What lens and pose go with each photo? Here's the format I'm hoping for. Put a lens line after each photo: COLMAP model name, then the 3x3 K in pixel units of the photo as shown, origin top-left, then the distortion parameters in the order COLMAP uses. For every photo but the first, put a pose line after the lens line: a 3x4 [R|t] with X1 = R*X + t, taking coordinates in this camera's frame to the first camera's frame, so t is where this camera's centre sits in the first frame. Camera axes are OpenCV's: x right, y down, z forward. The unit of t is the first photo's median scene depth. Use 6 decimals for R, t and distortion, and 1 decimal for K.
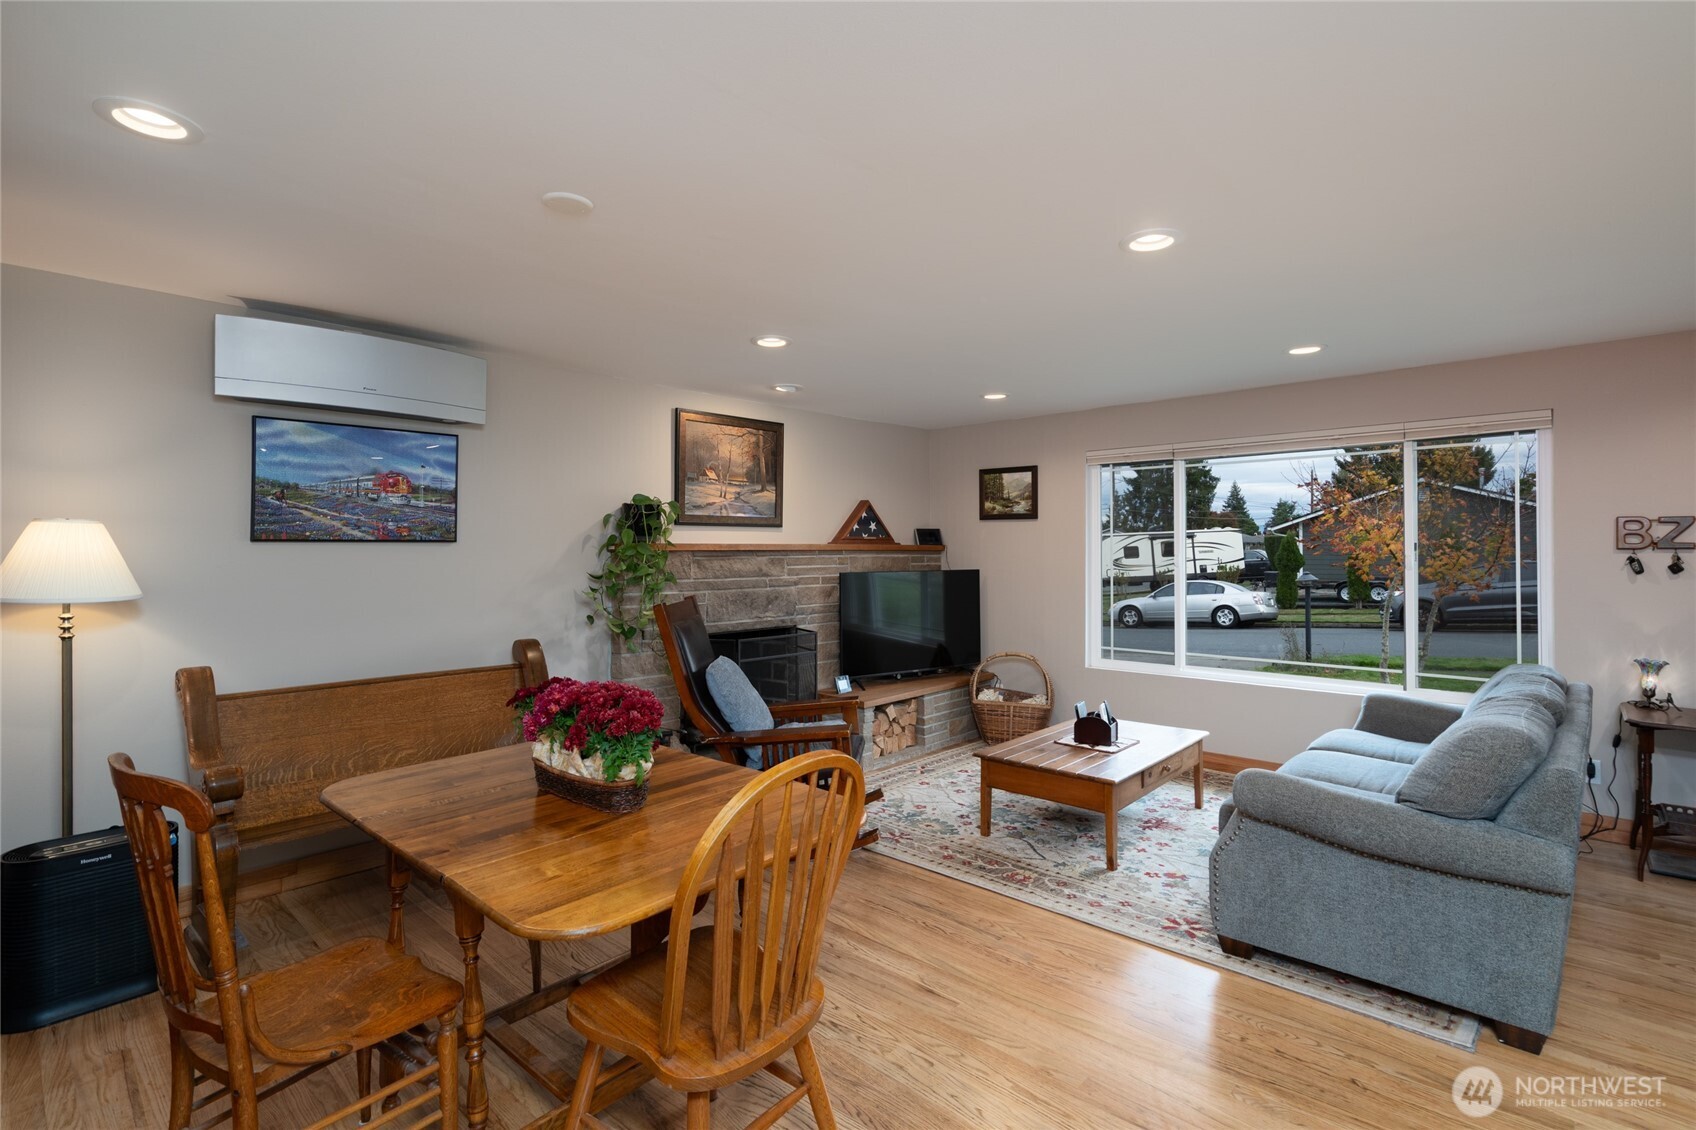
lens RADIAL K [[839.9, 0, 851.2], [0, 839.9, 558.4], [0, 0, 1]] dist [0.000999, -0.000361]
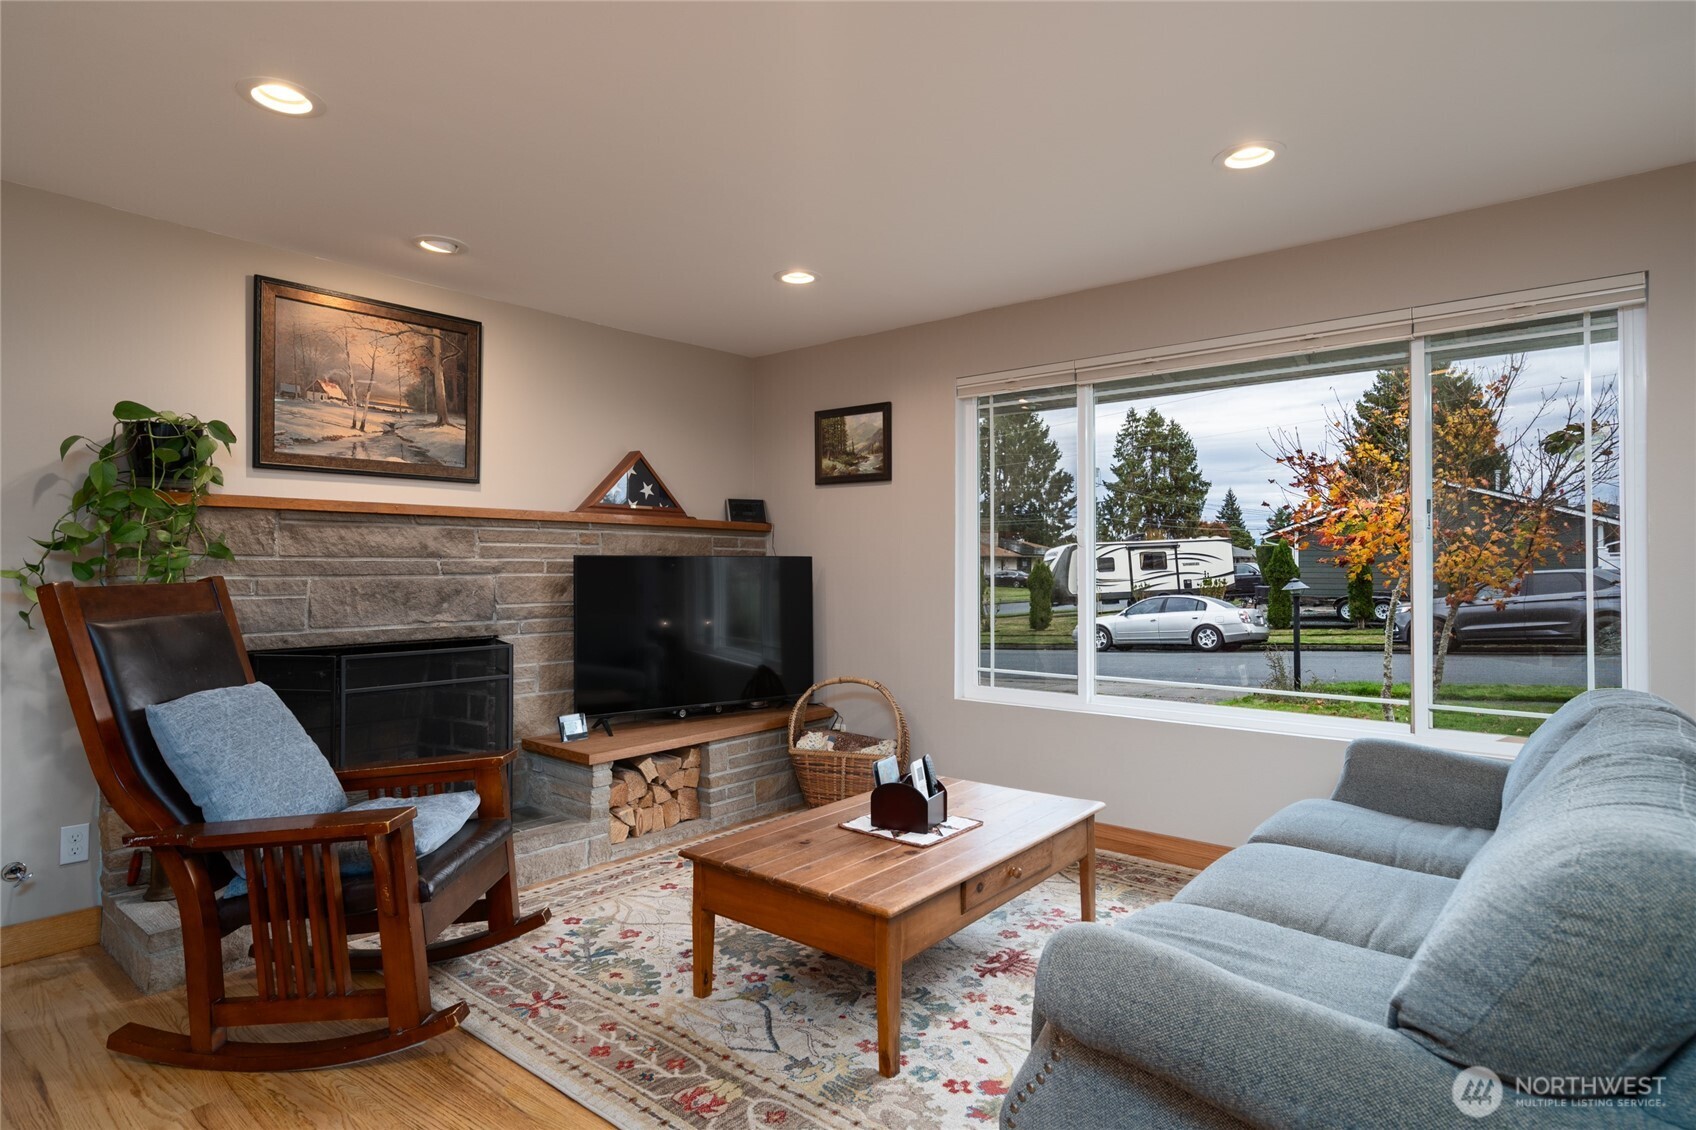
lens RADIAL K [[975.1, 0, 848.0], [0, 975.1, 565.0], [0, 0, 1]] dist [0.002479, 0.001741]
pose [[0.998321, 0.002655, 0.057862, 0.158981], [-0.002149, 0.999959, -0.008792, 0.031762], [-0.057883, 0.008653, 0.998286, 0.240105]]
